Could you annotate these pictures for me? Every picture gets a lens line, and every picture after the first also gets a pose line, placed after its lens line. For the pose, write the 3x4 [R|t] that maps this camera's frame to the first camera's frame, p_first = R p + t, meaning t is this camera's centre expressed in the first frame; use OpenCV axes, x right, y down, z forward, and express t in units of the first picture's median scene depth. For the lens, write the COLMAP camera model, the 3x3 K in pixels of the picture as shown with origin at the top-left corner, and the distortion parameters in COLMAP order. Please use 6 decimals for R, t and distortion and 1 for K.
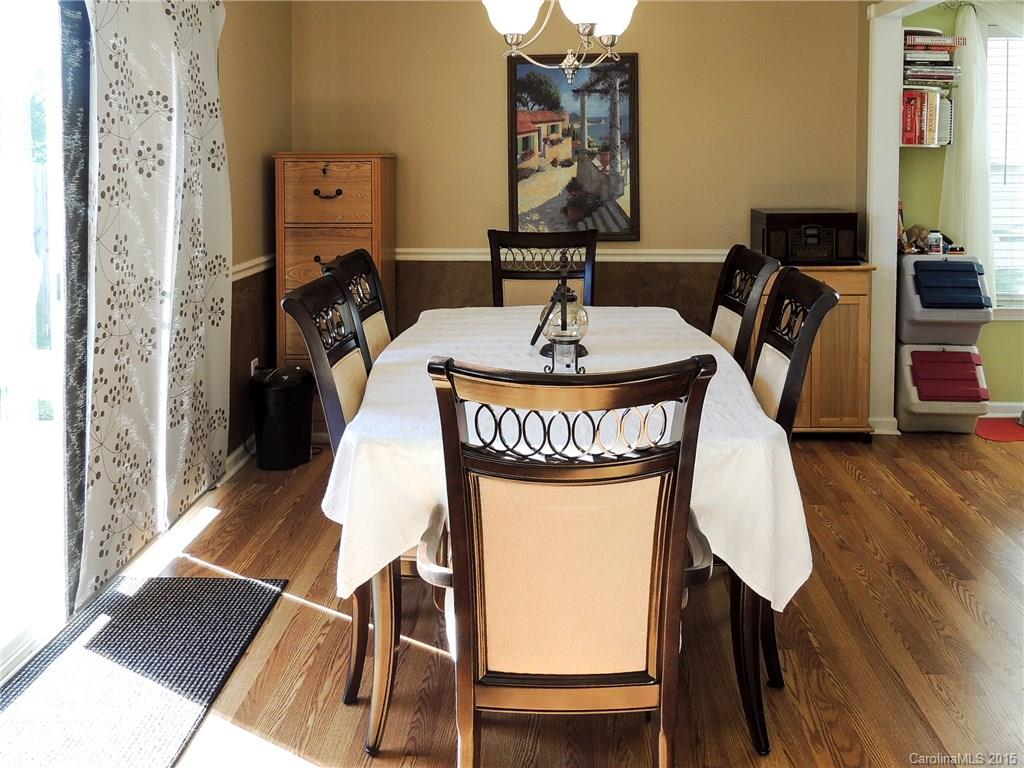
lens RADIAL K [[1099.6, 0, 512.0], [0, 1099.6, 384.0], [0, 0, 1]] dist [0.005353, -0.009745]
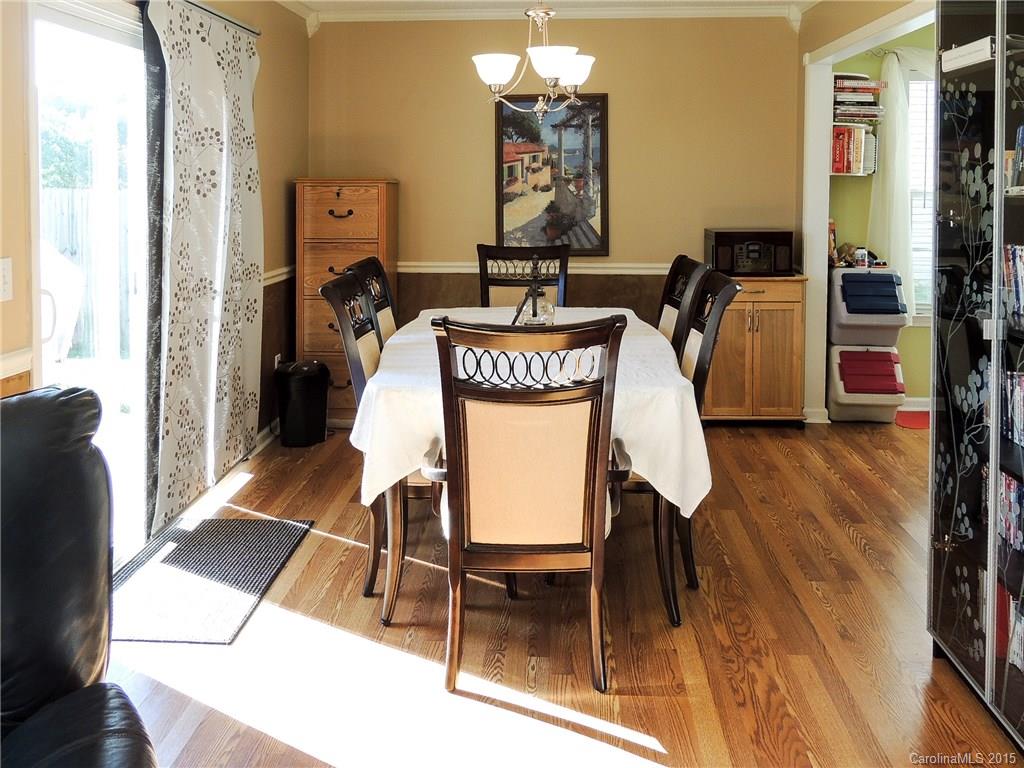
lens RADIAL K [[988.1, 0, 482.8], [0, 988.1, 403.6], [0, 0, 1]] dist [-0.003190, 0.002463]
pose [[0.999840, 0.006893, -0.016531, 0.005335], [-0.006635, 0.999856, 0.015601, 0.025009], [0.016636, -0.015489, 0.999742, -0.111400]]
